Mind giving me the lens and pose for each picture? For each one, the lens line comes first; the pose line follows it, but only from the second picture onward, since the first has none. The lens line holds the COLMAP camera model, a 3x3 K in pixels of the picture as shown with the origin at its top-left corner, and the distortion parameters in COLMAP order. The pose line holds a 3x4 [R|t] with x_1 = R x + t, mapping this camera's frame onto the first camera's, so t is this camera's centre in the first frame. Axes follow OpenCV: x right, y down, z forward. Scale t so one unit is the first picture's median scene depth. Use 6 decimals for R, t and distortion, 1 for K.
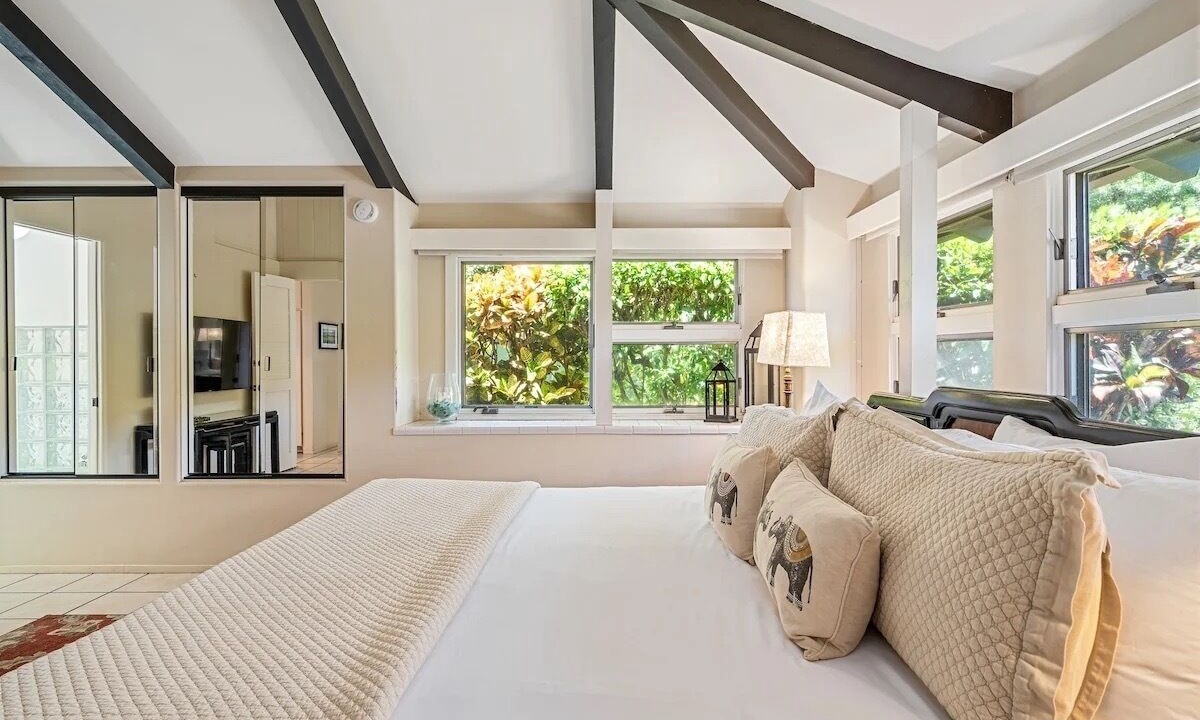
lens RADIAL K [[594.2, 0, 600.0], [0, 594.2, 354.6], [0, 0, 1]] dist [0.000873, -0.000012]
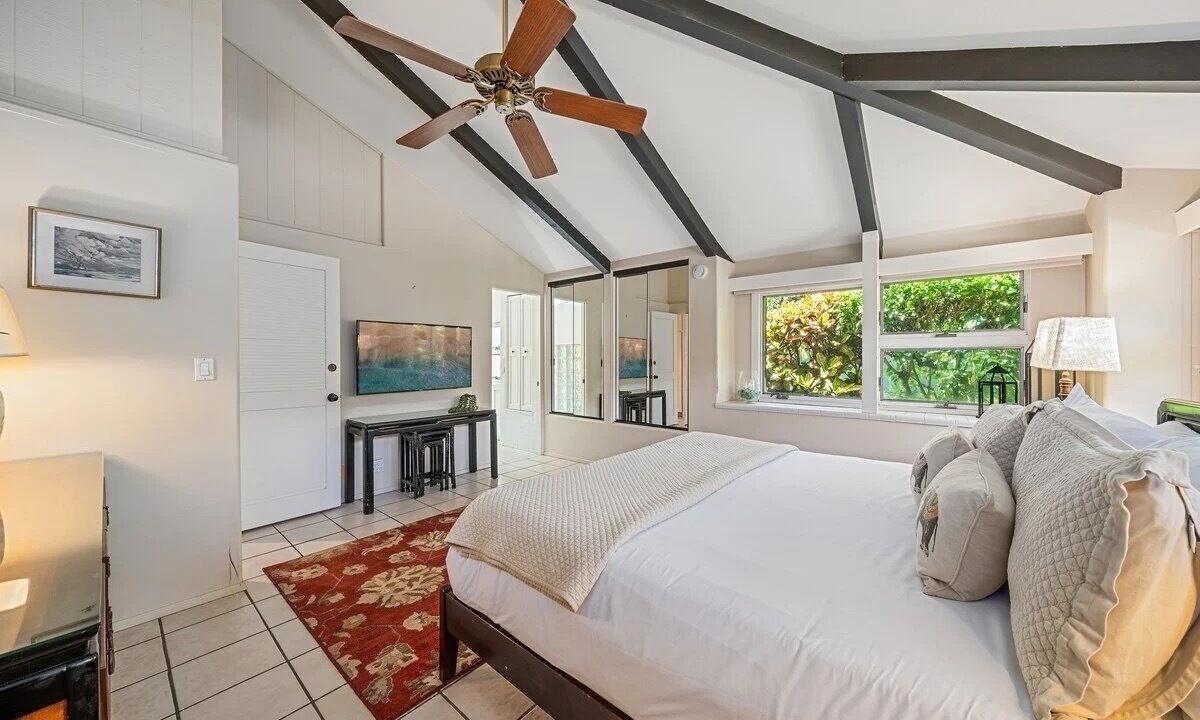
lens RADIAL K [[406.9, 0, 613.8], [0, 406.9, 351.4], [0, 0, 1]] dist [-0.000117, -0.000020]
pose [[0.784279, -0.007952, -0.620357, 0.108376], [-0.002182, 0.999876, -0.015575, -0.000200], [0.620405, 0.013569, 0.784165, -0.037635]]
